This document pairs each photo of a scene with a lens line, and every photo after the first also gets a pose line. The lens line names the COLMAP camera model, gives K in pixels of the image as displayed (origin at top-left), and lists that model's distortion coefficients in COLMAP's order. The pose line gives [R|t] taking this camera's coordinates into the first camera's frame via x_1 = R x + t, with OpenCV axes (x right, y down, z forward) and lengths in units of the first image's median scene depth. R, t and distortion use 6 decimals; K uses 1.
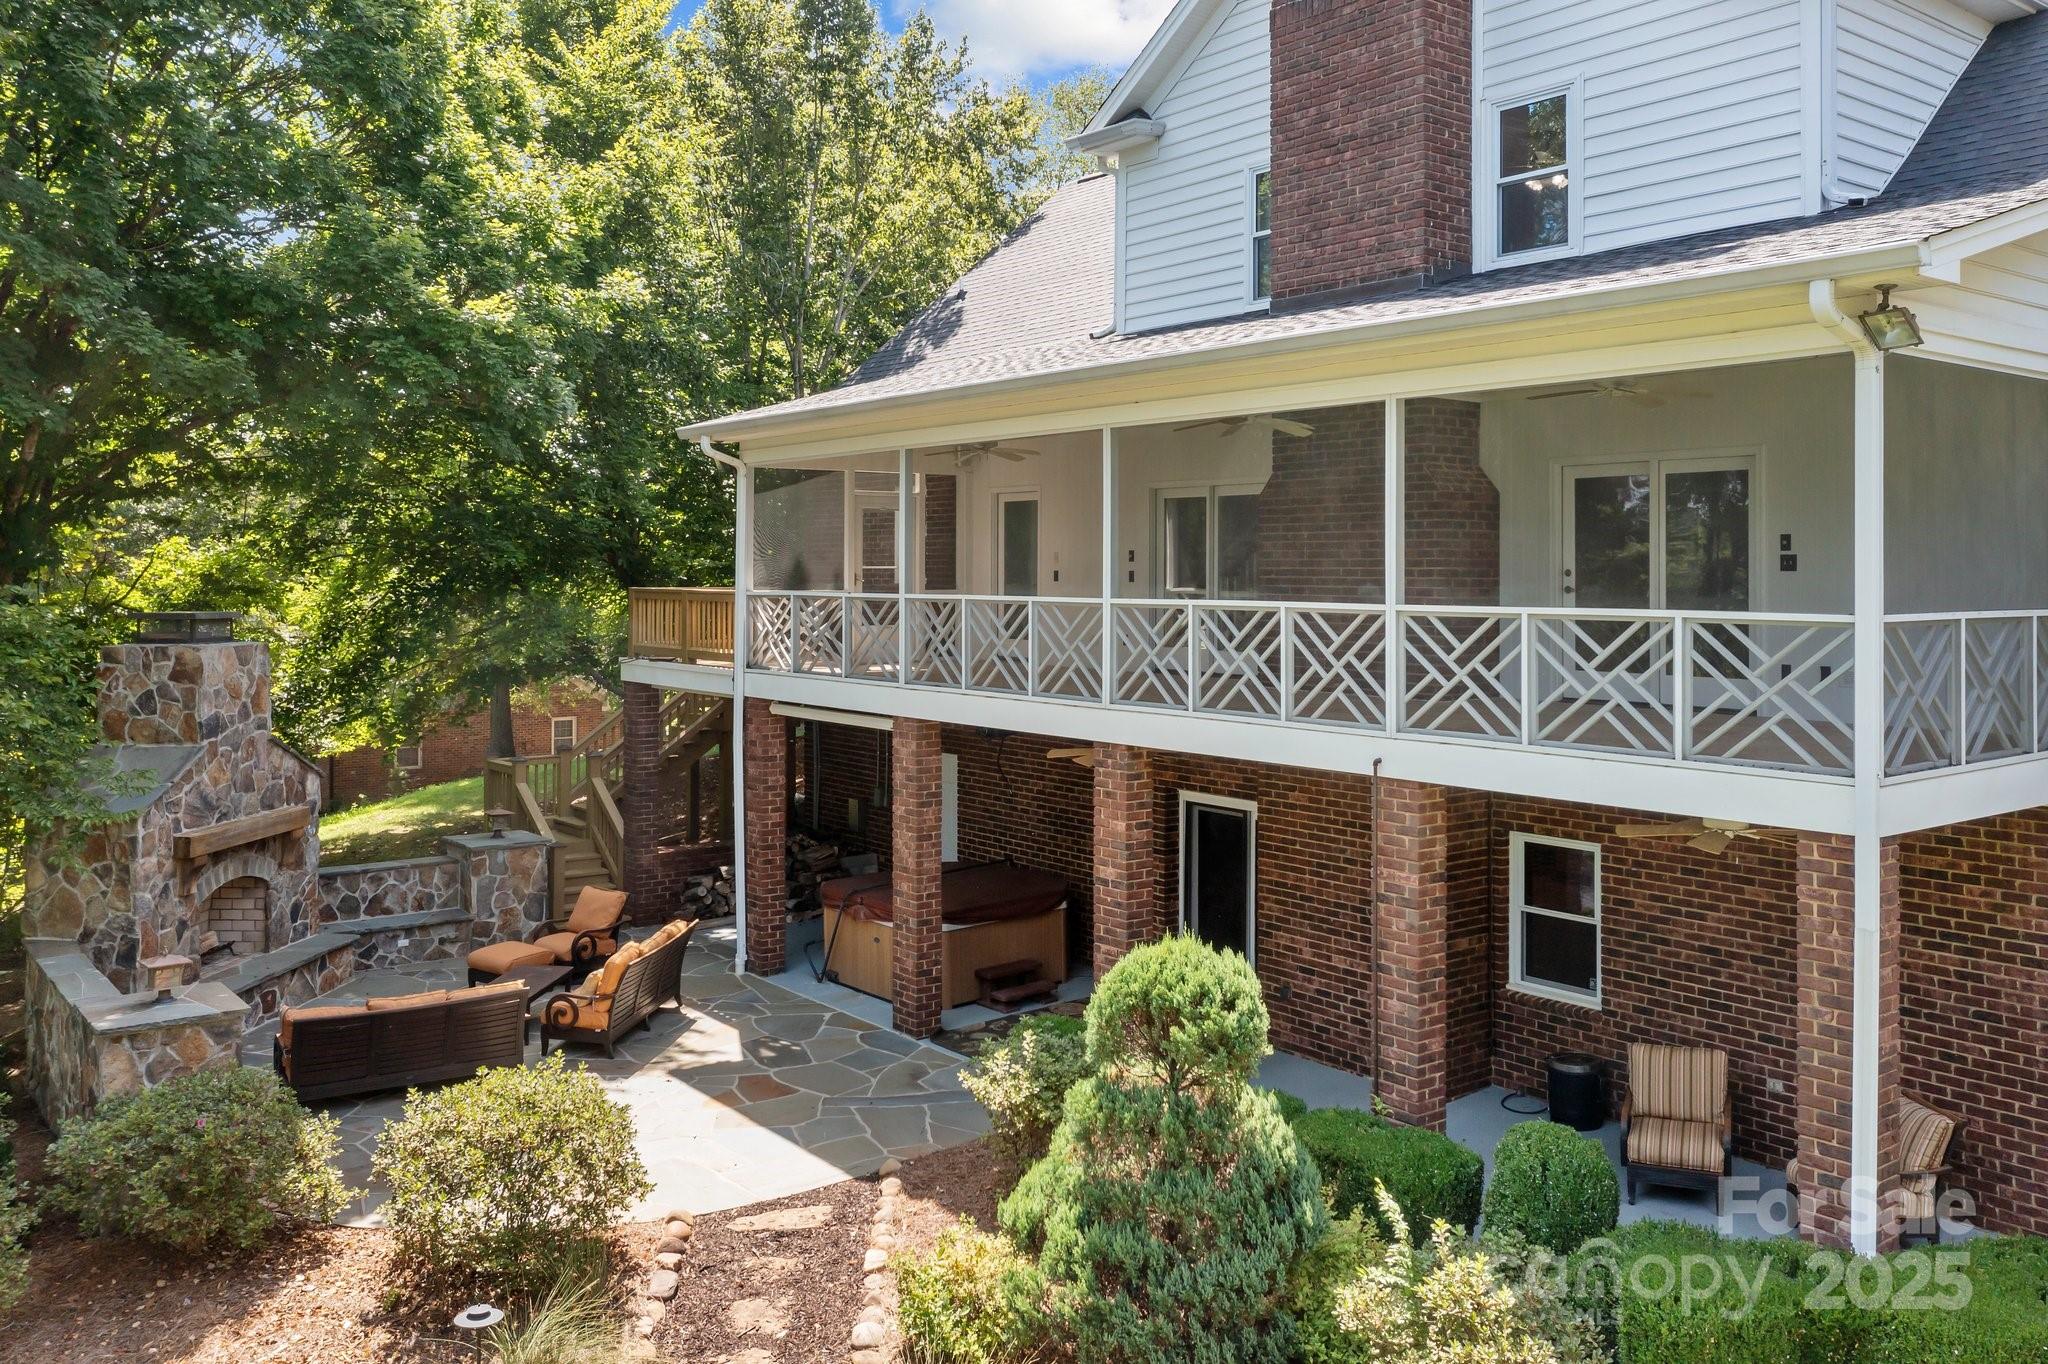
lens RADIAL K [[1683.5, 0, 1053.0], [0, 1683.5, 559.9], [0, 0, 1]] dist [-0.006281, 0.012246]
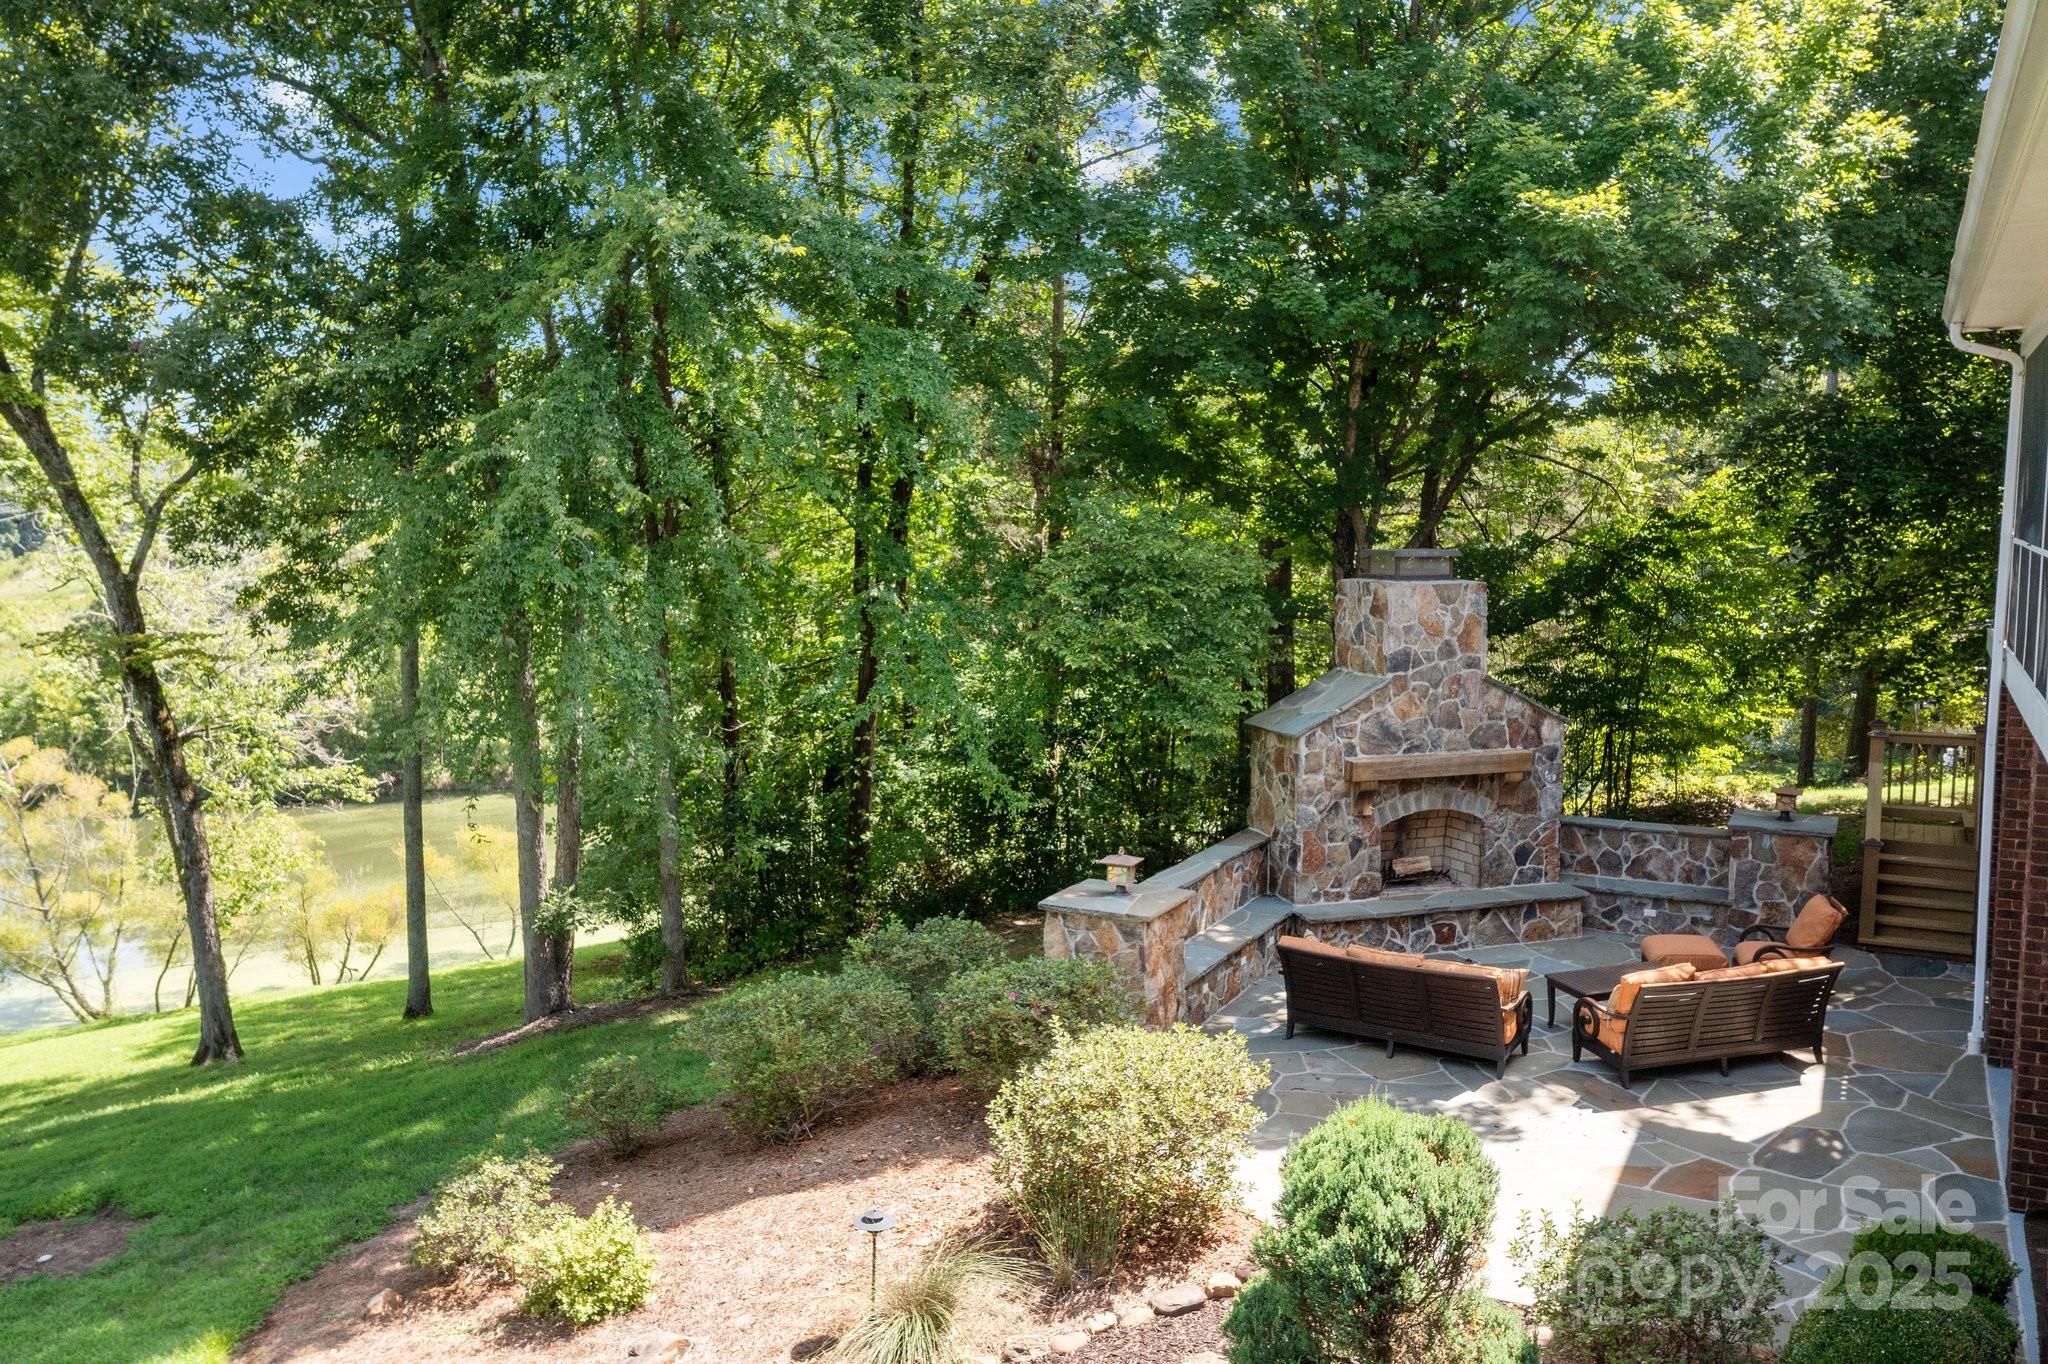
lens RADIAL K [[1683.5, 0, 1017.2], [0, 1683.5, 678.4], [0, 0, 1]] dist [-0.006281, 0.012246]
pose [[0.393955, 0.095143, -0.914192, 0.340519], [0.012653, 0.993972, 0.108899, -0.006128], [0.919043, -0.054468, 0.390376, 0.357543]]
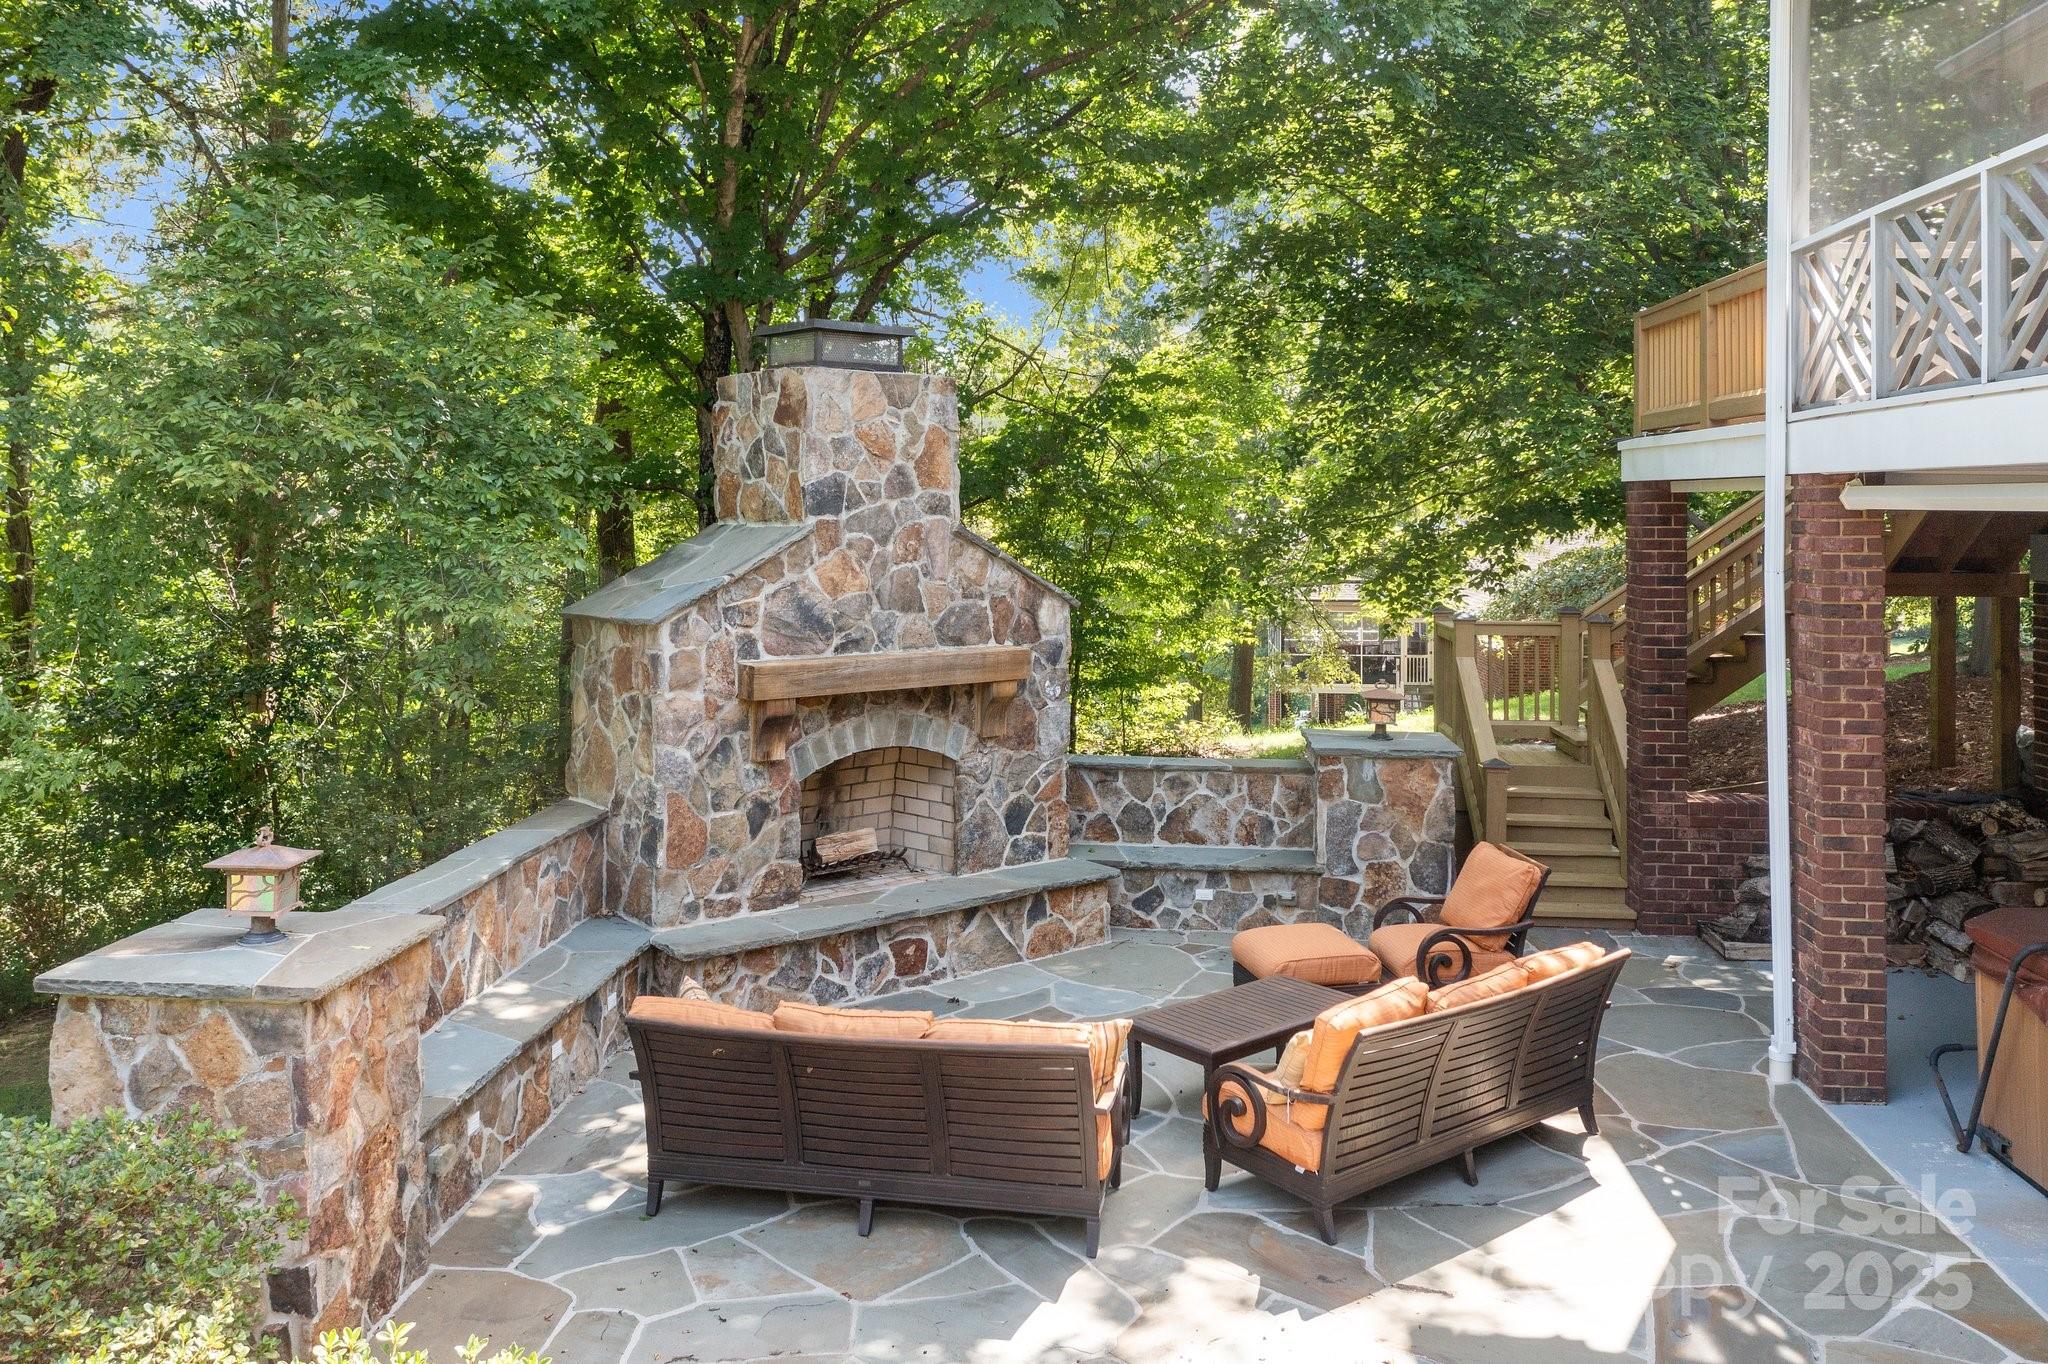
lens RADIAL K [[1683.5, 0, 1016.3], [0, 1683.5, 484.1], [0, 0, 1]] dist [-0.006281, 0.012246]
pose [[0.714693, -0.009859, -0.699369, -0.014564], [0.003134, 0.999936, -0.010893, 0.096387], [0.699432, 0.005593, 0.714678, 0.574632]]
